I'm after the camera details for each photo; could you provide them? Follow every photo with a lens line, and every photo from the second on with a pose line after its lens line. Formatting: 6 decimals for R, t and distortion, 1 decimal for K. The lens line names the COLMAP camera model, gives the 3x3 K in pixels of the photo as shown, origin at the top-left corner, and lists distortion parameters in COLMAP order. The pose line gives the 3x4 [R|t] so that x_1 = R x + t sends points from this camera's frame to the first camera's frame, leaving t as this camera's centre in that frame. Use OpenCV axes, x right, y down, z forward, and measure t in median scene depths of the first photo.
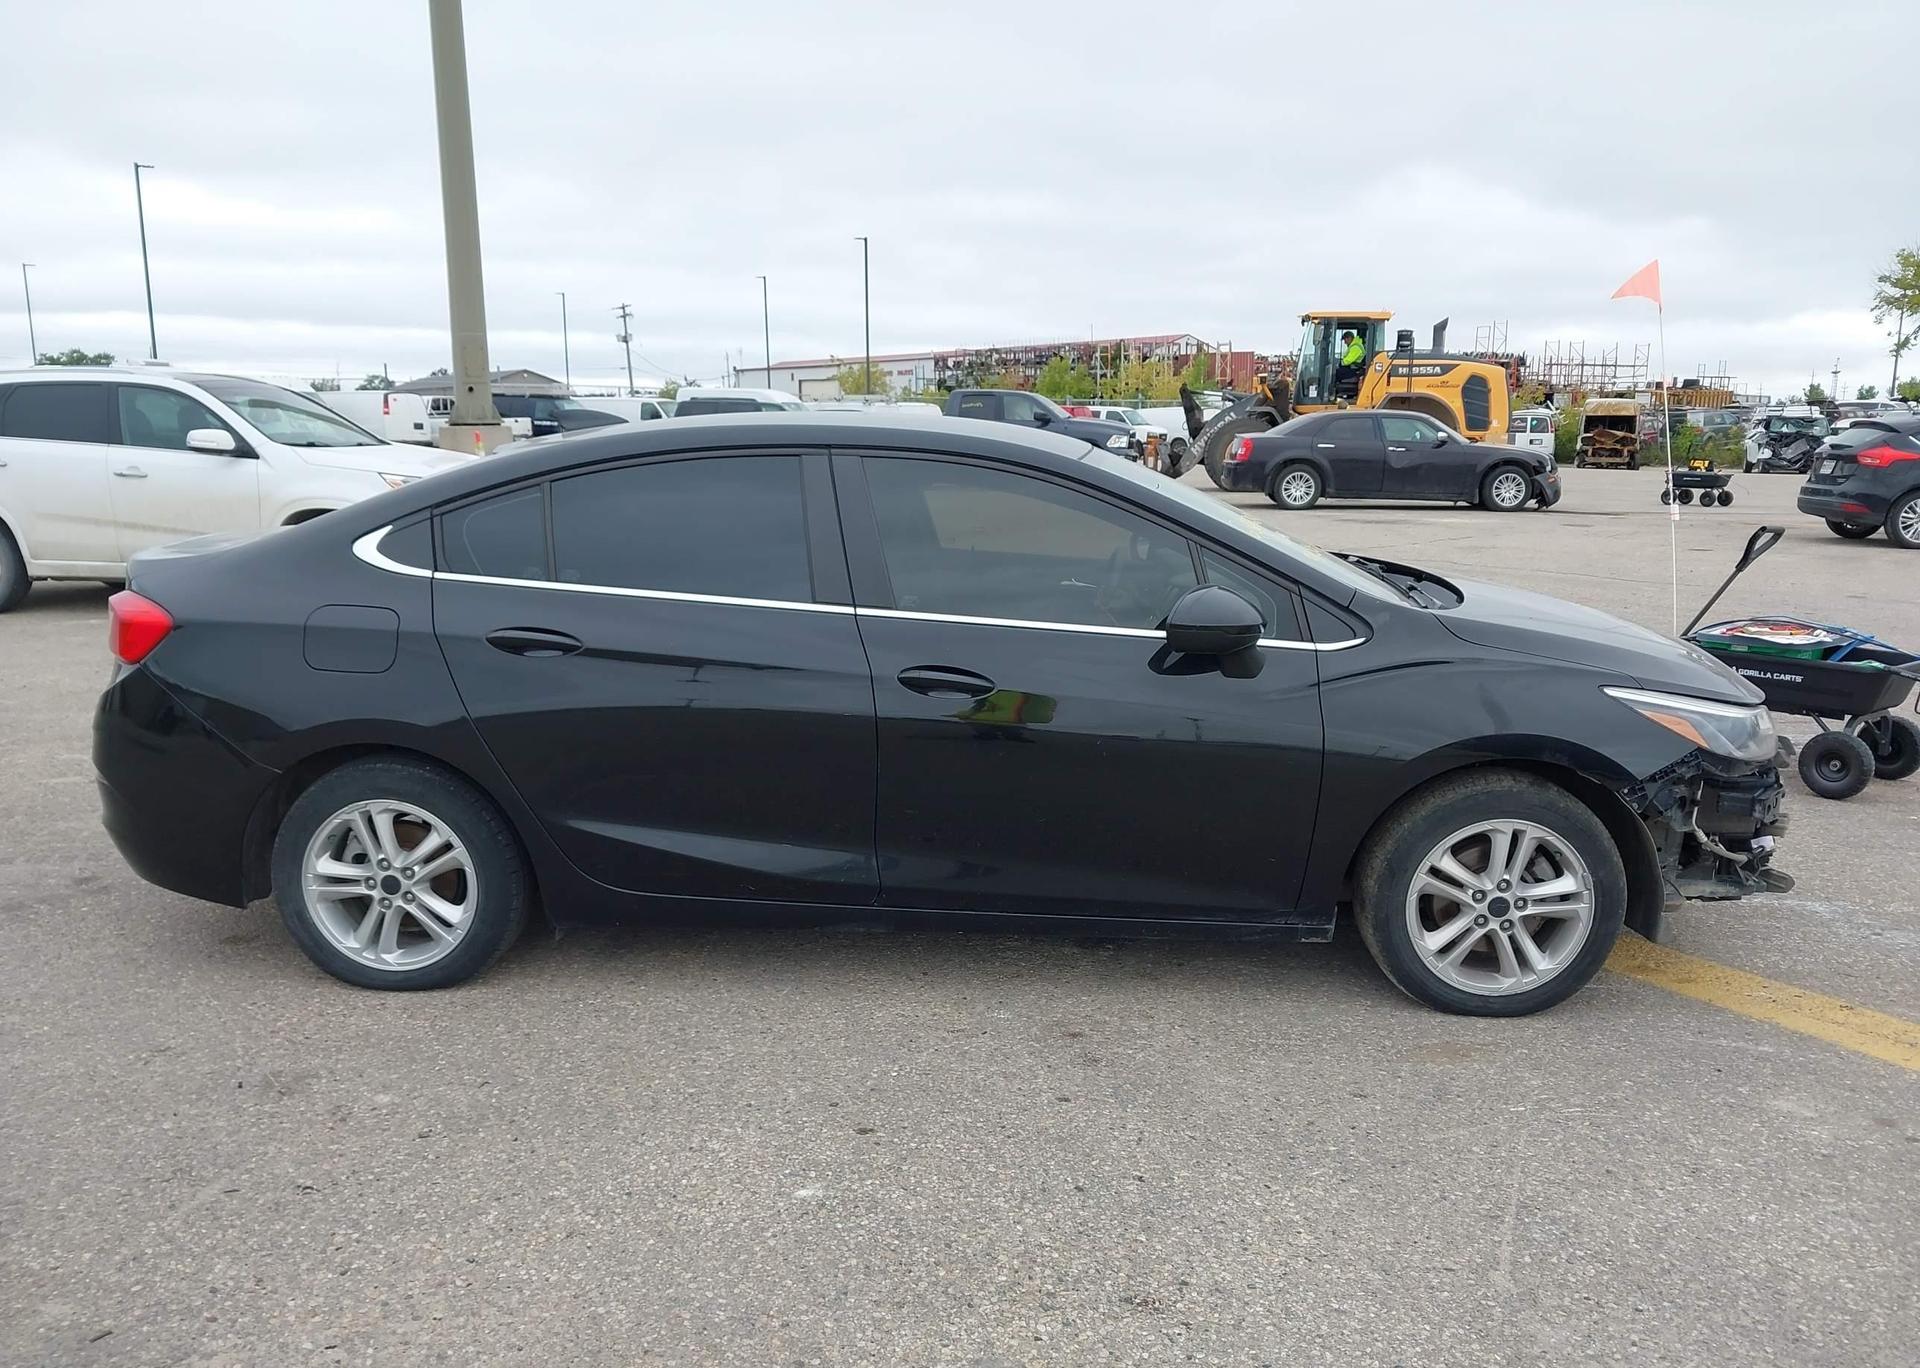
lens RADIAL K [[1519.2, 0, 937.7], [0, 1519.2, 737.4], [0, 0, 1]] dist [0.015559, -0.013568]
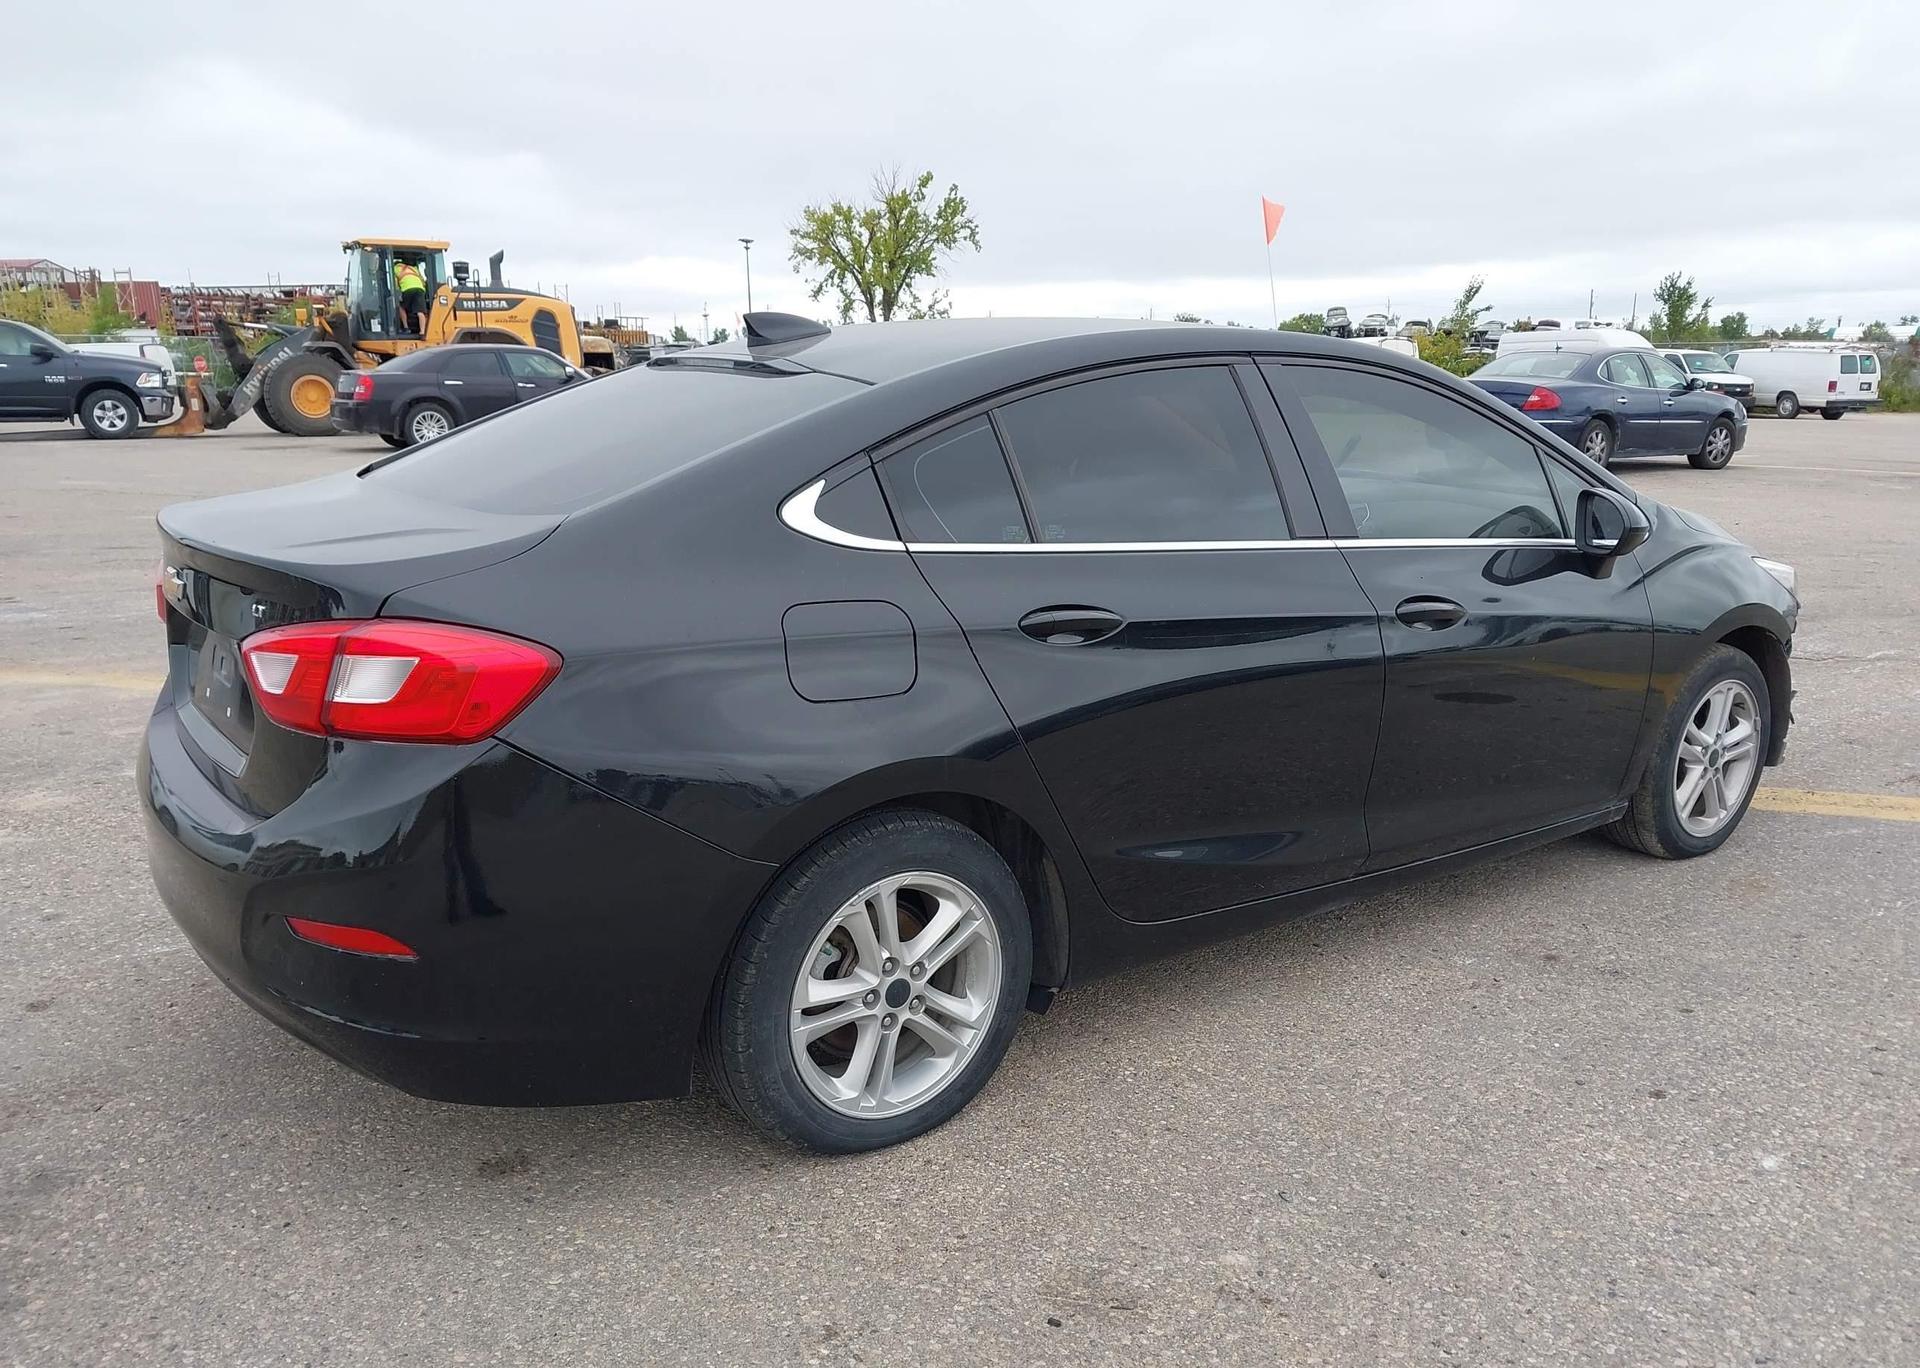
lens RADIAL K [[1519.2, 0, 932.6], [0, 1519.2, 749.2], [0, 0, 1]] dist [0.015559, -0.013568]
pose [[0.774830, -0.162404, 0.610953, -0.104057], [0.134999, 0.986652, 0.091062, -0.010354], [-0.617587, 0.011921, 0.786412, 0.060673]]
